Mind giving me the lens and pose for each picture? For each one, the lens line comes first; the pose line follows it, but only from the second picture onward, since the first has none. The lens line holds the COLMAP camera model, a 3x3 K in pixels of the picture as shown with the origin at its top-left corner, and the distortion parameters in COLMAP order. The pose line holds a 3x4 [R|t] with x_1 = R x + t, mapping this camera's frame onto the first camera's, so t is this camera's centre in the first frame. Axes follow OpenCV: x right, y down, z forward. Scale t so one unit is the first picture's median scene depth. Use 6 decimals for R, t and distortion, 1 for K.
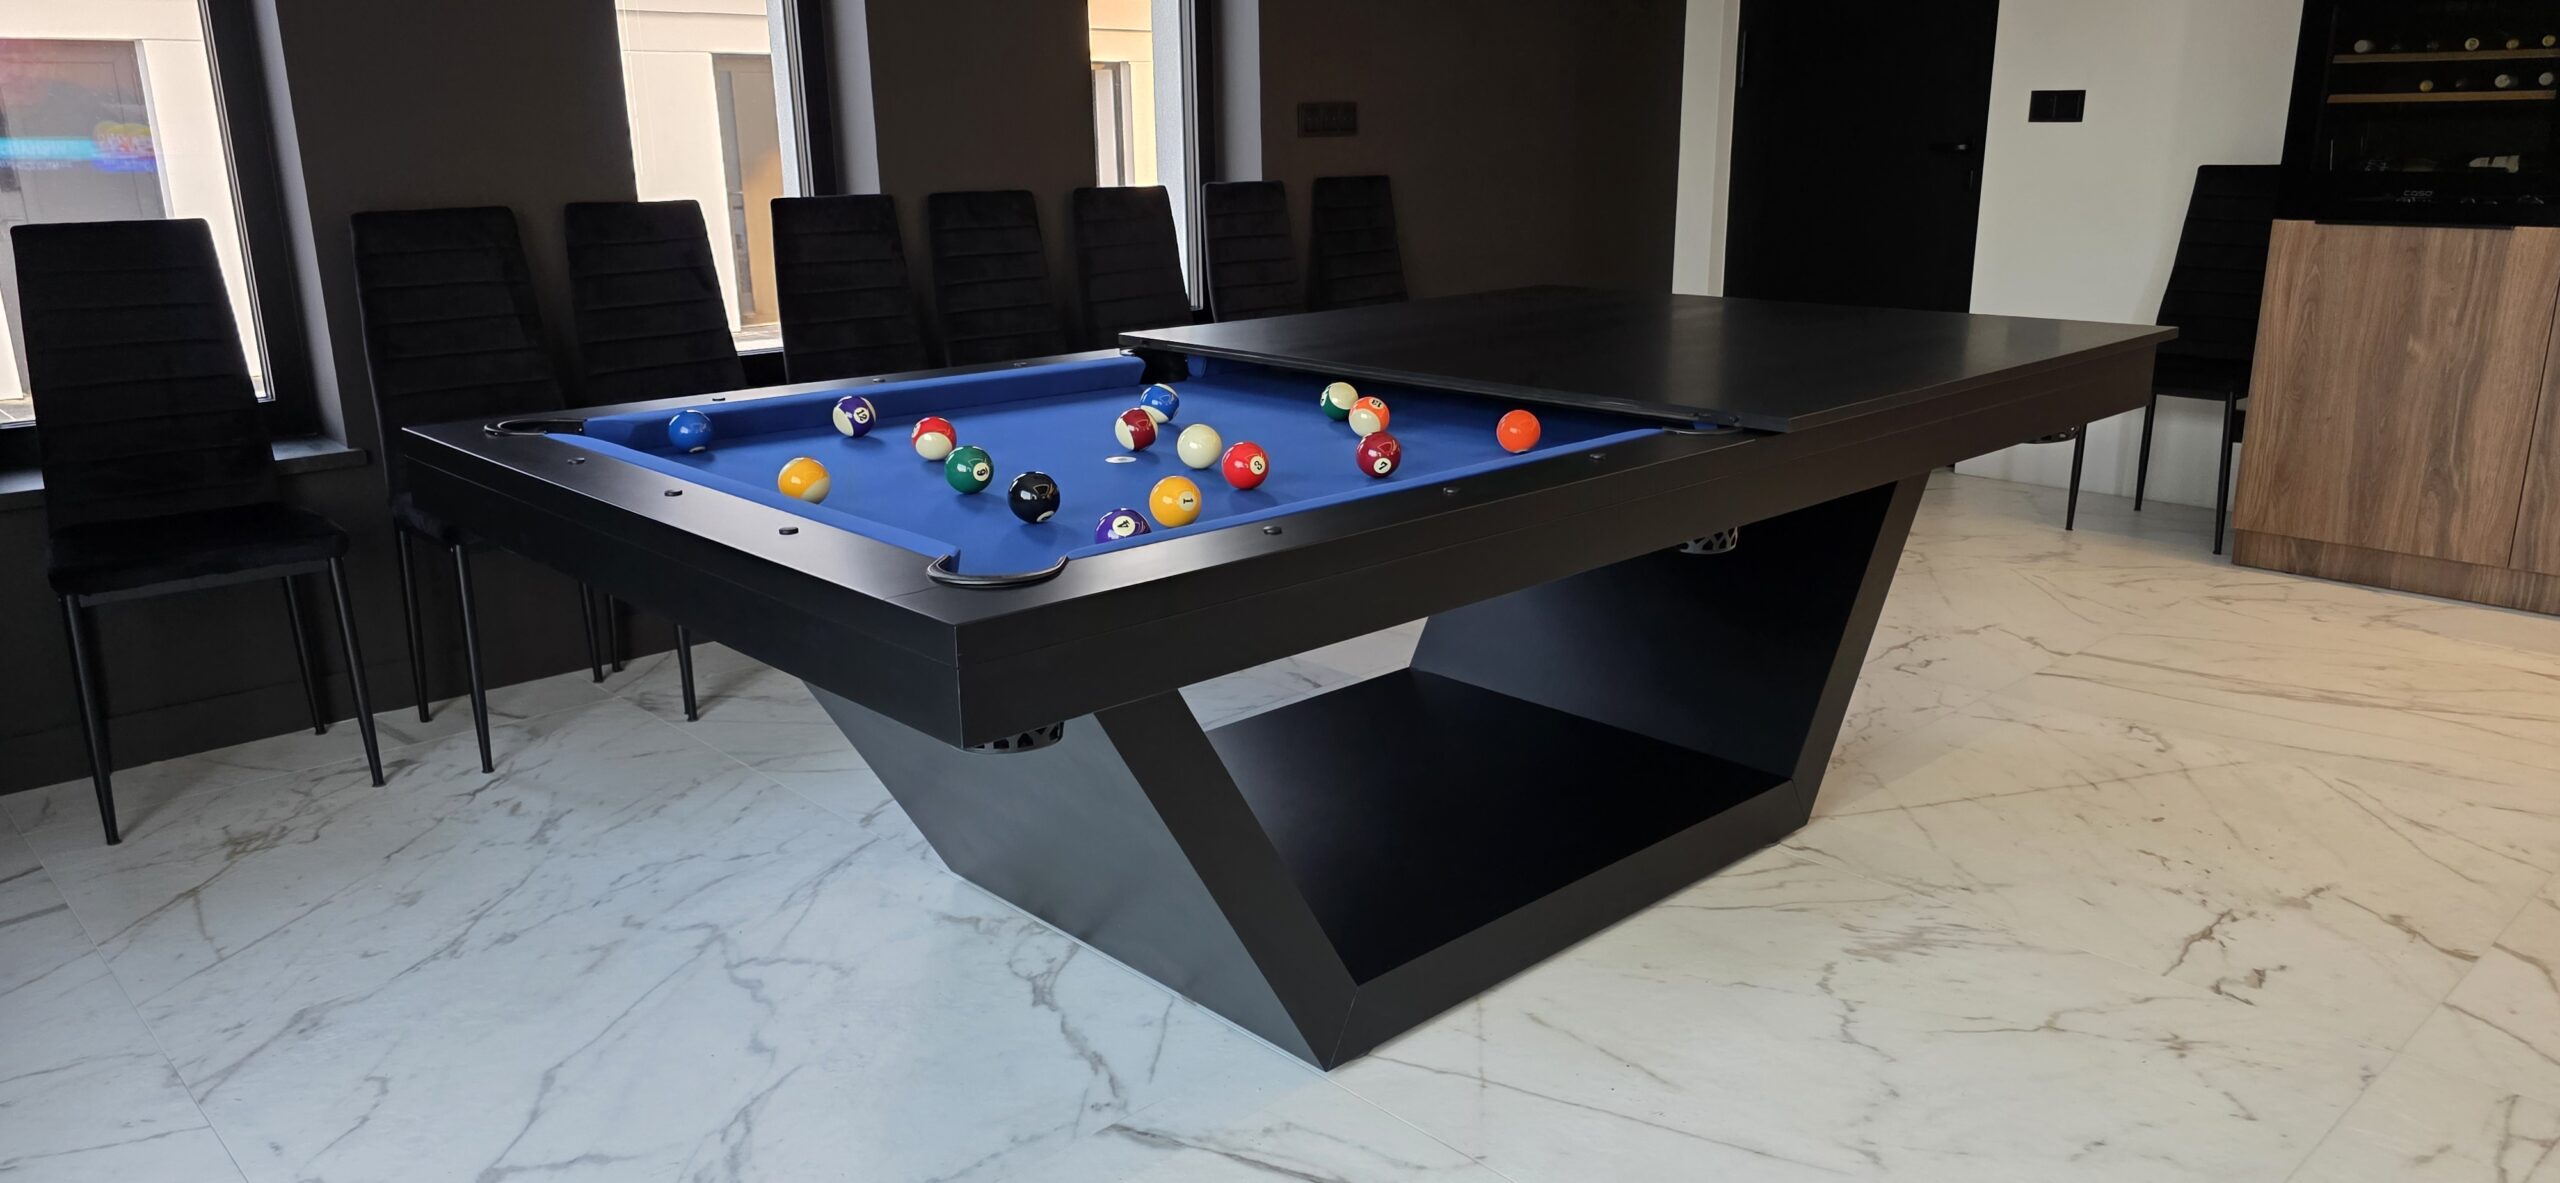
lens RADIAL K [[1746.4, 0, 1315.9], [0, 1746.4, 574.4], [0, 0, 1]] dist [0.046951, -0.025047]
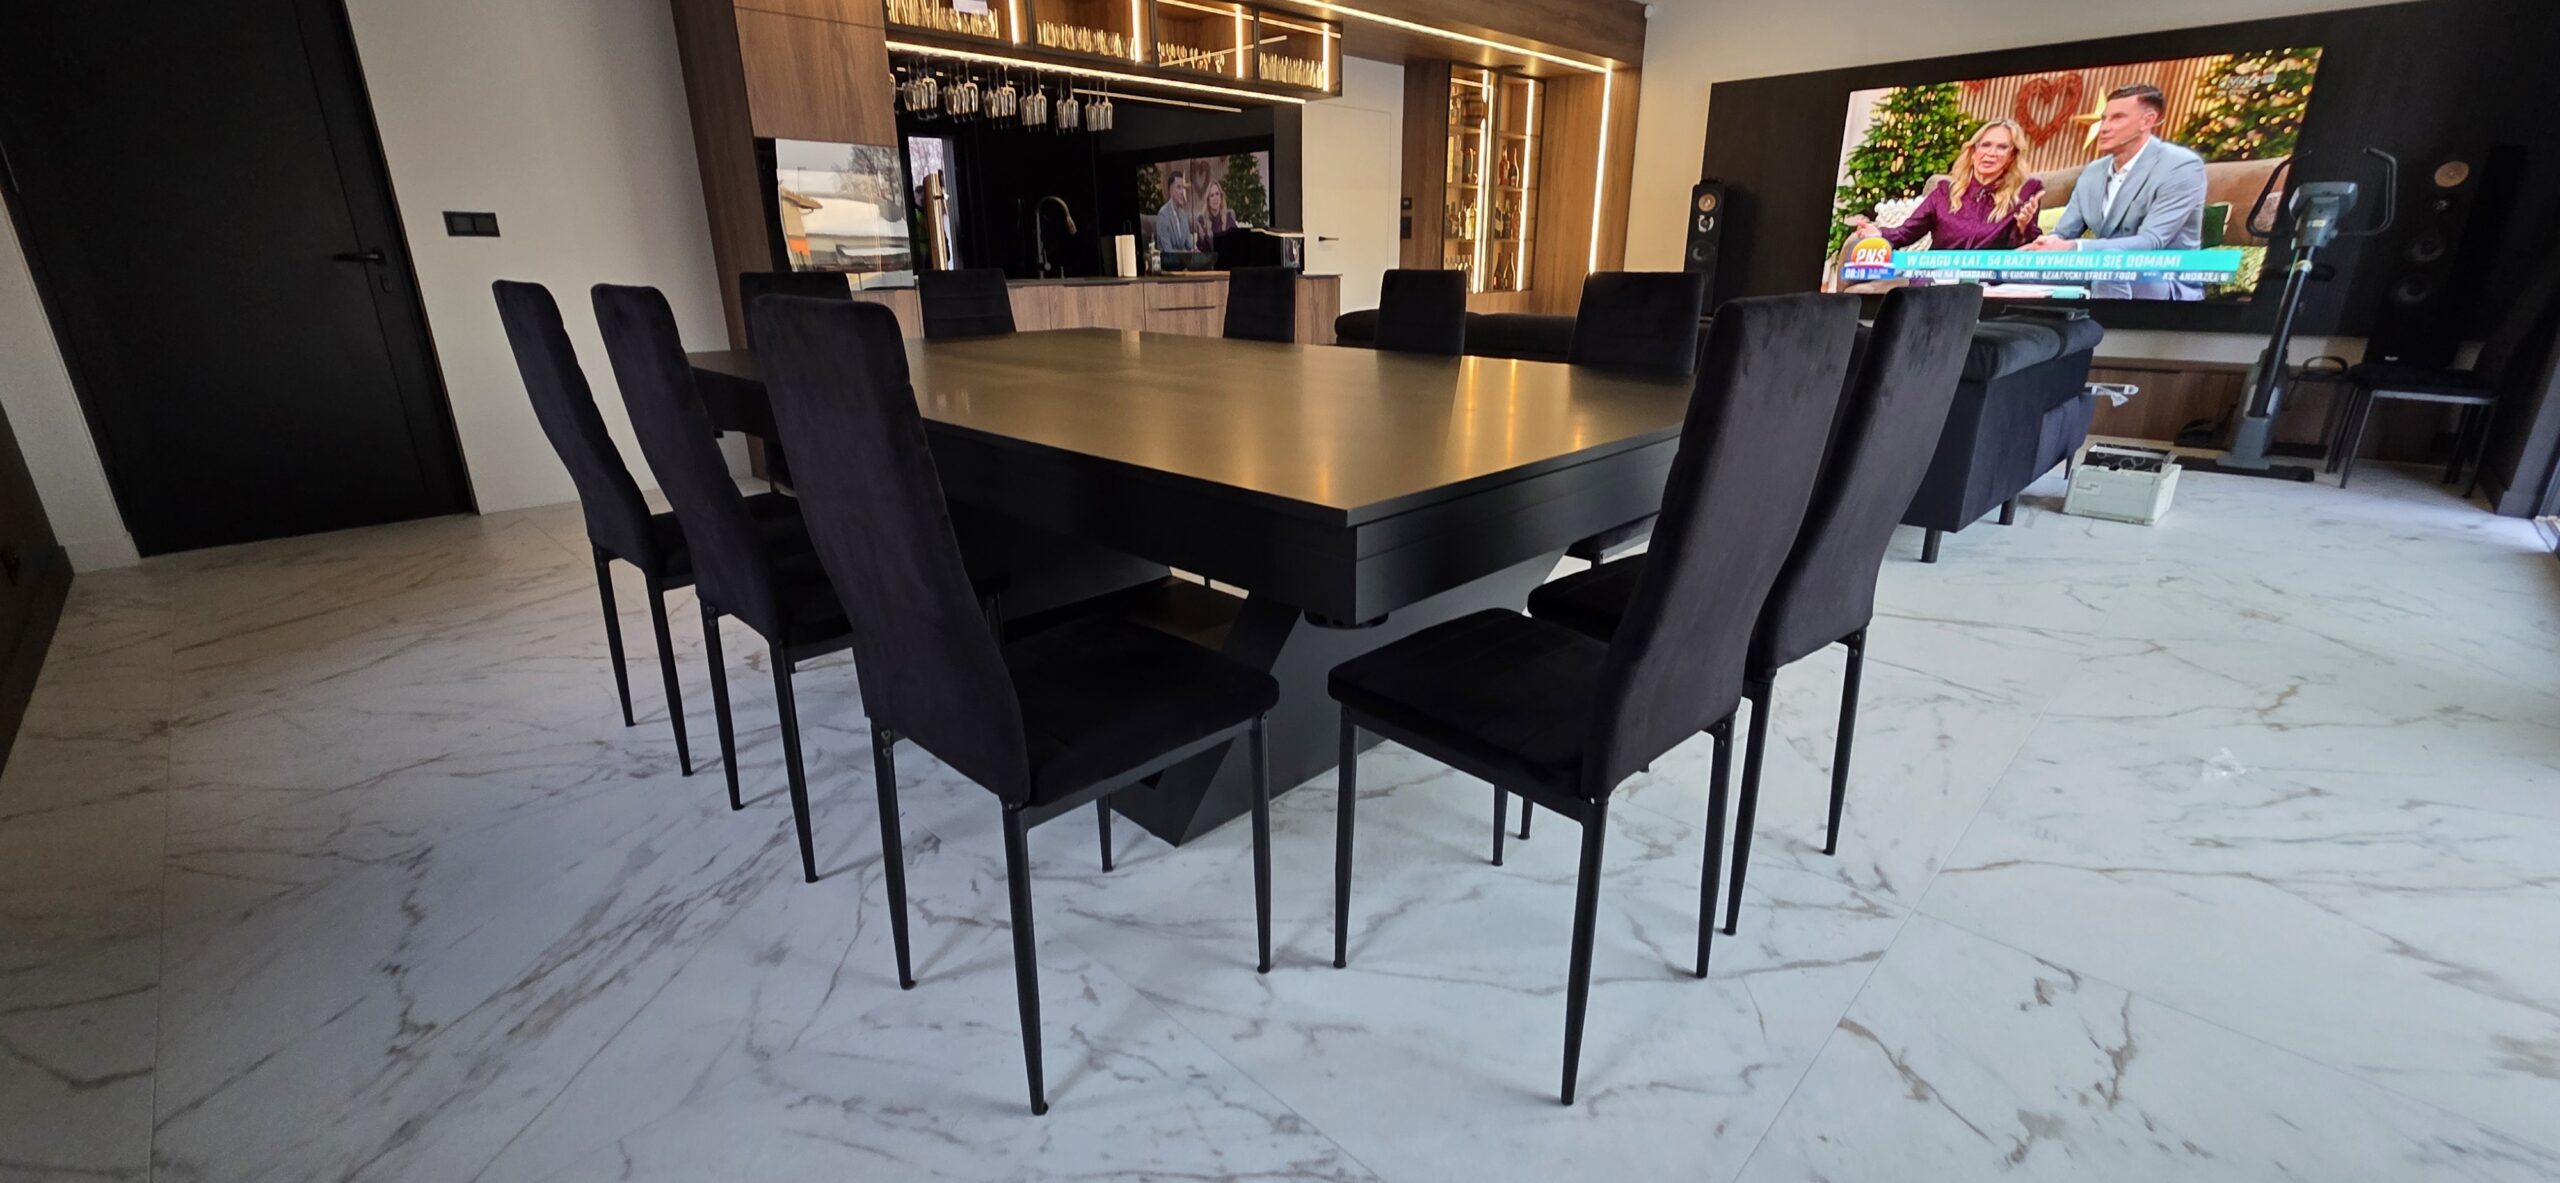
lens RADIAL K [[1018.4, 0, 1299.9], [0, 1018.4, 586.0], [0, 0, 1]] dist [0.002487, 0.001034]
pose [[-0.032793, -0.301188, 0.953001, -0.569952], [0.257926, 0.918665, 0.299212, -0.119239], [-0.965608, 0.255616, 0.047559, 0.608151]]
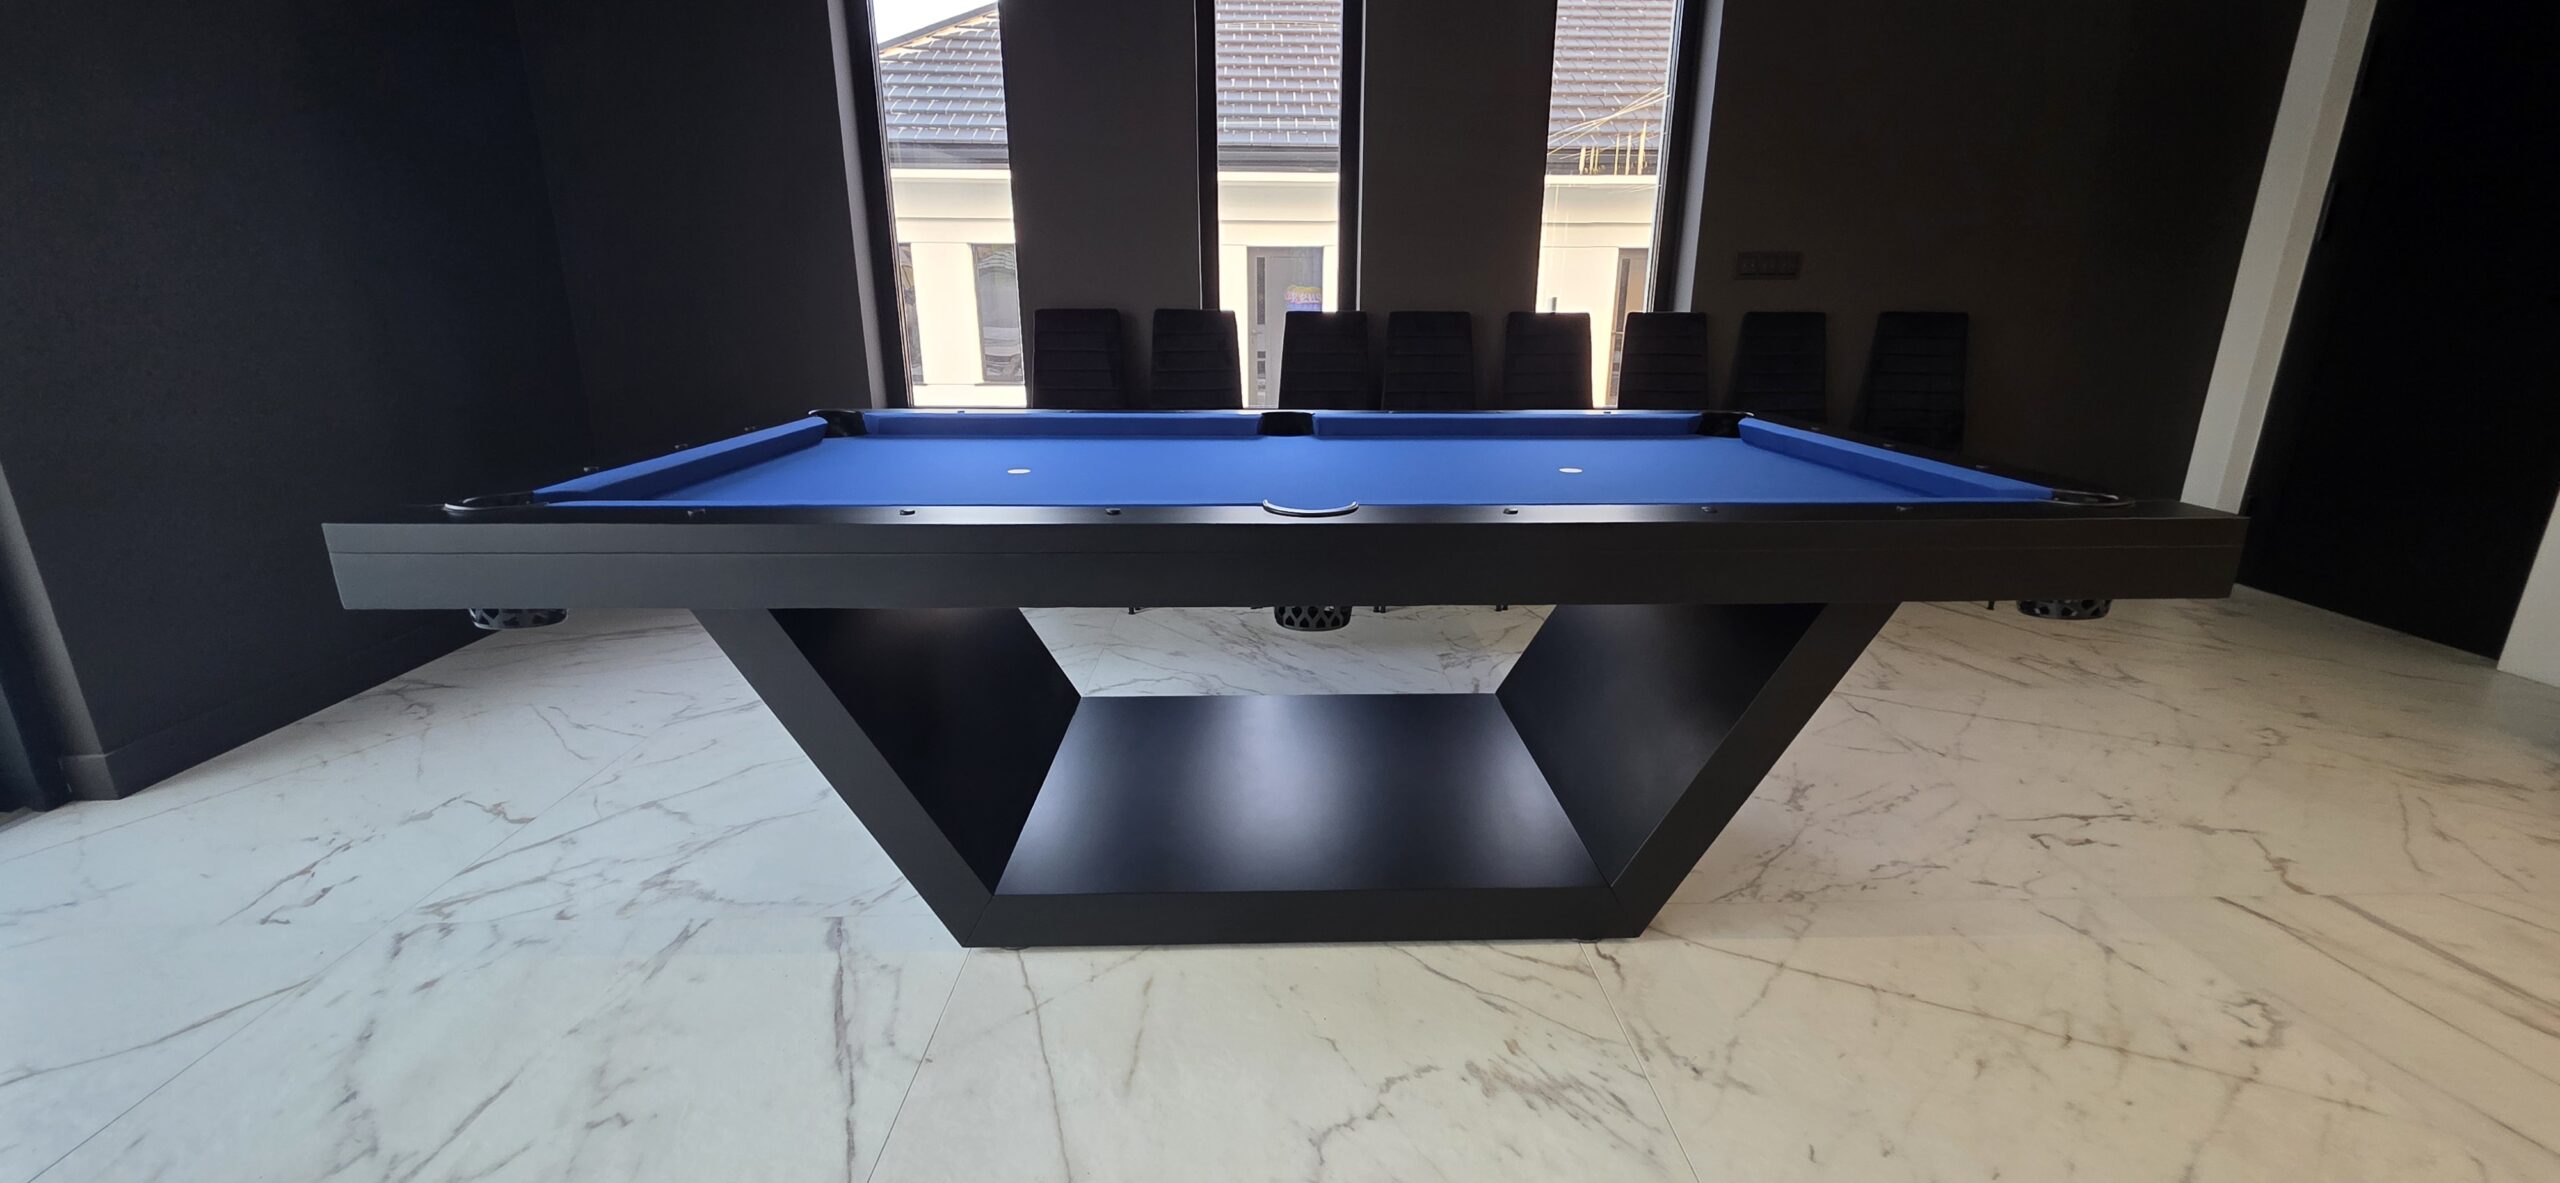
lens RADIAL K [[1018.4, 0, 1291.1], [0, 1018.4, 592.9], [0, 0, 1]] dist [0.002487, 0.001034]
pose [[0.742610, 0.198226, -0.639717, 0.353108], [-0.179914, 0.979128, 0.094546, -0.052858], [0.645106, 0.044883, 0.762774, 0.317088]]
